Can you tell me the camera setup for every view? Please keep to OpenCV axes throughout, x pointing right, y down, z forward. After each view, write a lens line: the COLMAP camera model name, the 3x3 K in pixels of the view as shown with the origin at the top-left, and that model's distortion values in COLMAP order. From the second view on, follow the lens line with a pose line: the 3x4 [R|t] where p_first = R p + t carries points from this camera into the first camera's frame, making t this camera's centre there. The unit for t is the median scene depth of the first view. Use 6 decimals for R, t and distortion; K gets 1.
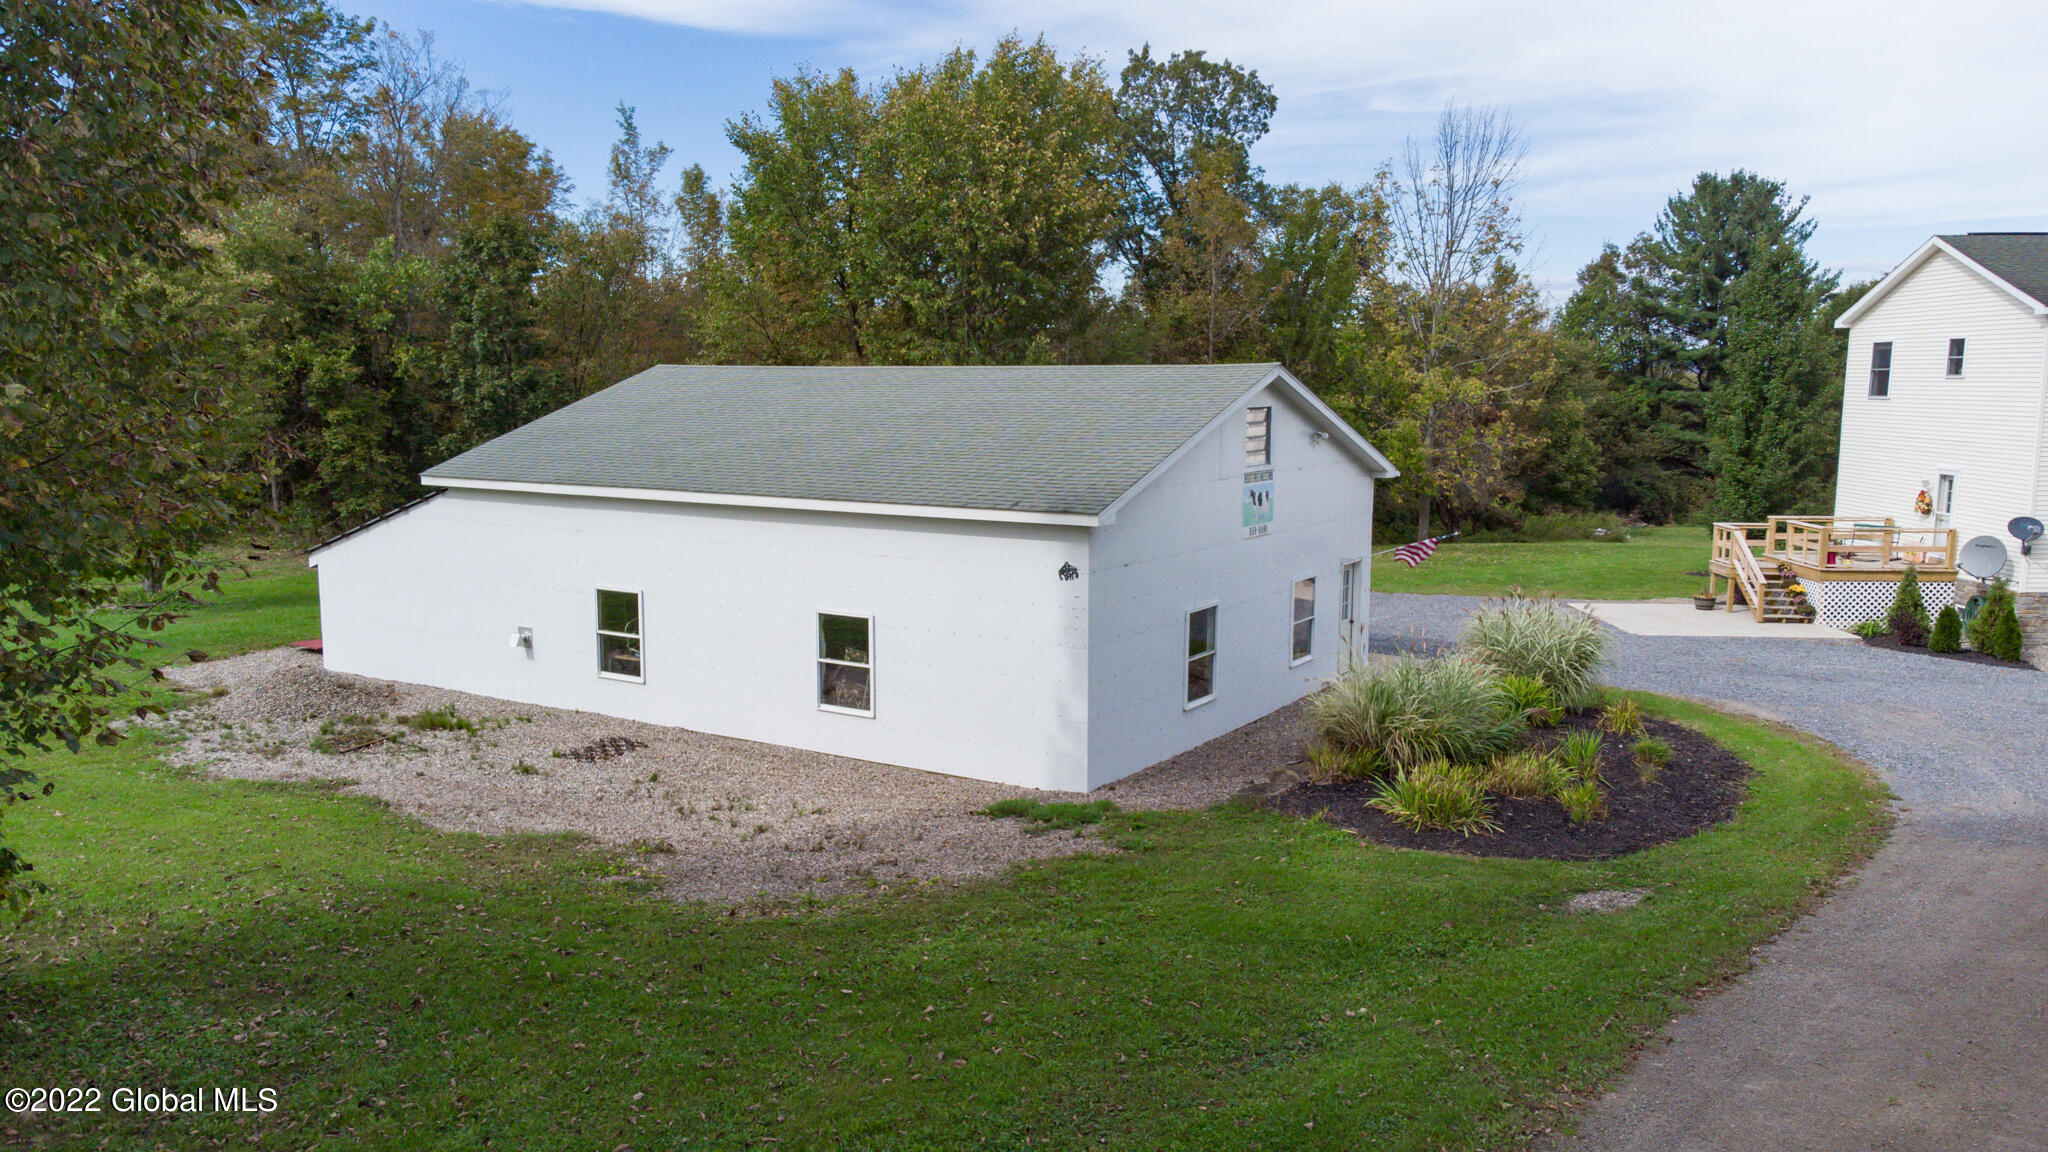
lens RADIAL K [[1517.1, 0, 1014.2], [0, 1517.1, 567.9], [0, 0, 1]] dist [0.008343, 0.078145]
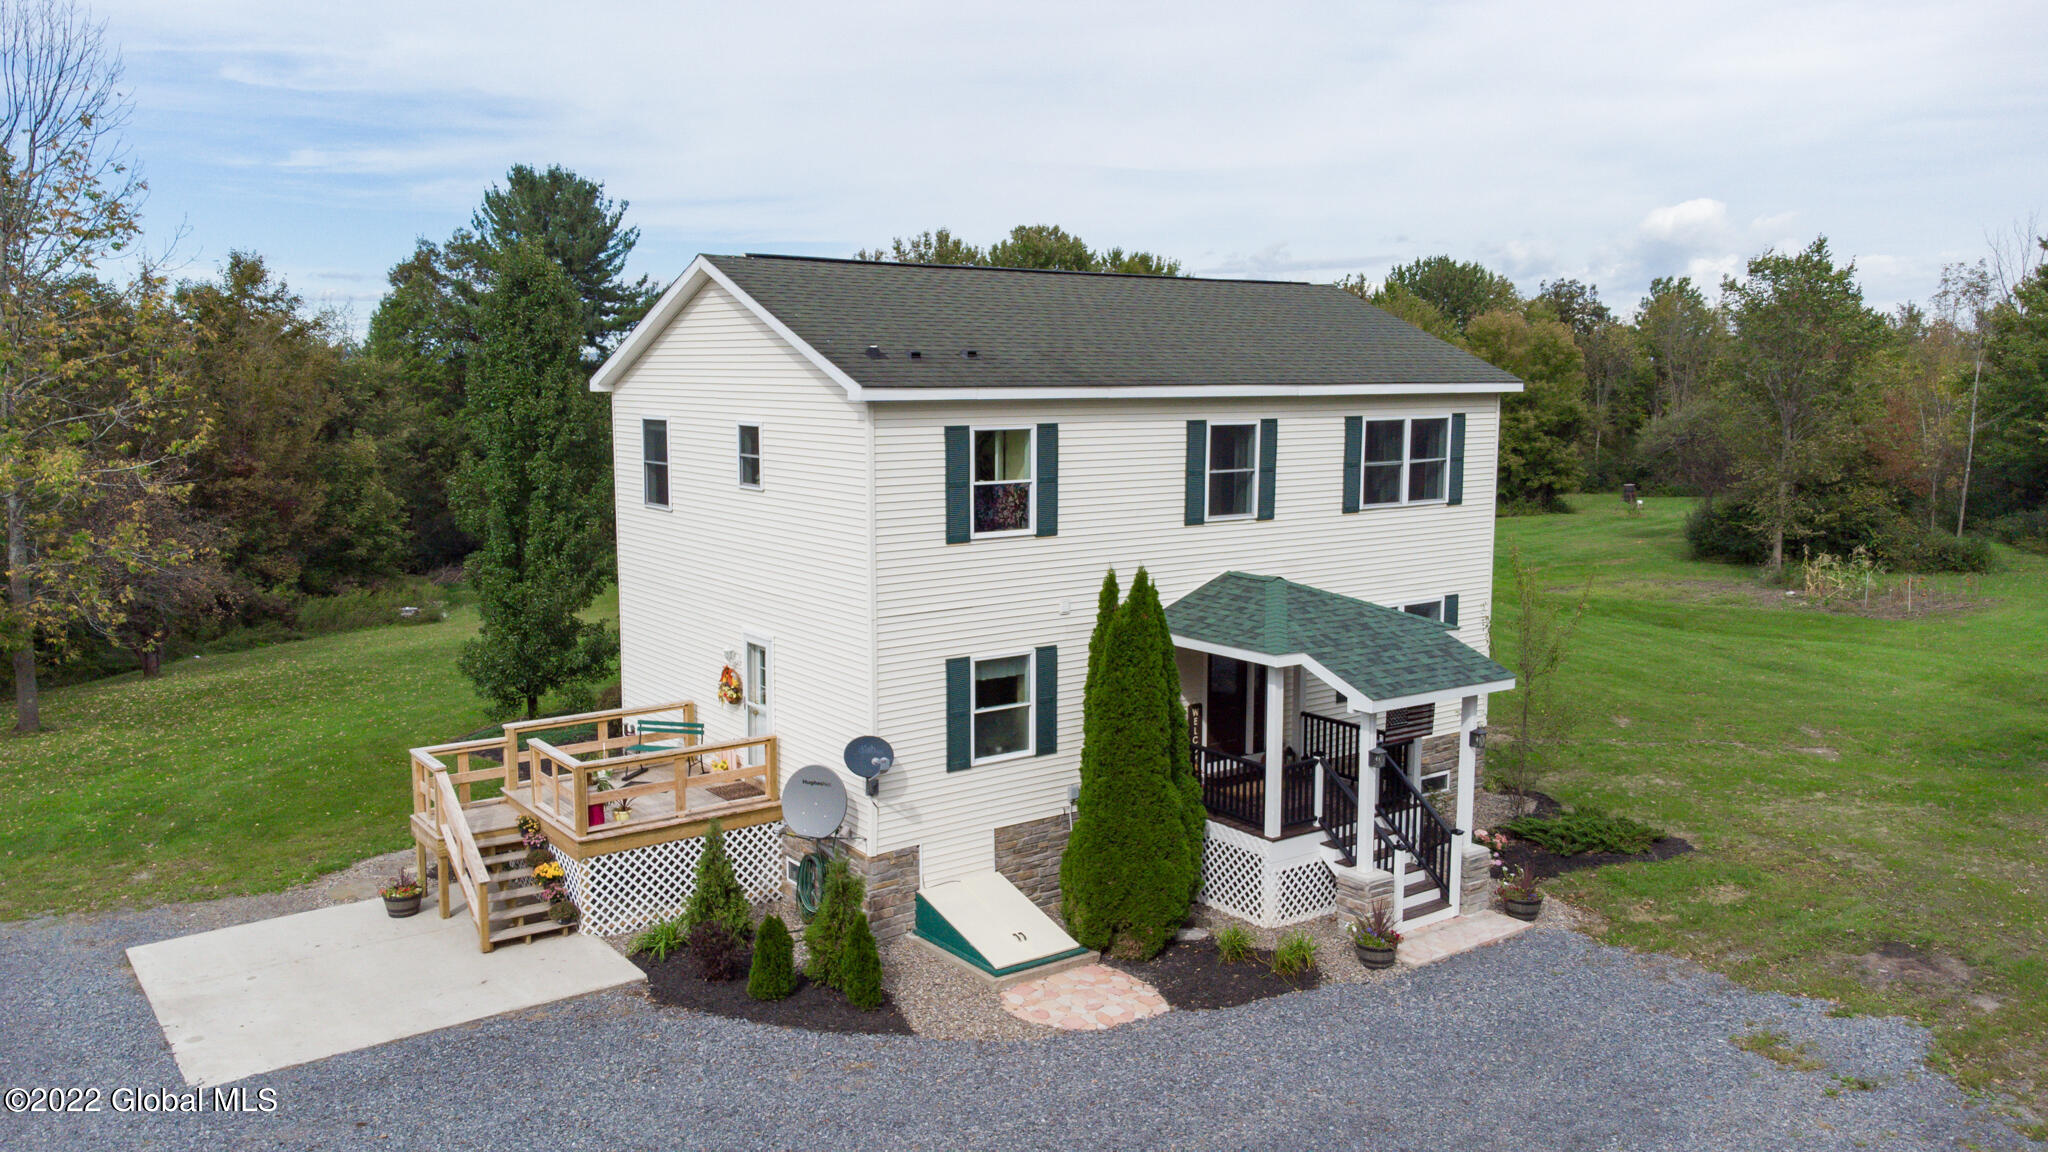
lens RADIAL K [[1517.1, 0, 1014.2], [0, 1517.1, 567.9], [0, 0, 1]] dist [0.008343, 0.078145]
pose [[0.770535, -0.083066, 0.631962, 0.230473], [0.081473, 0.996174, 0.031601, -0.076681], [-0.632169, 0.027138, 0.774355, 0.351006]]
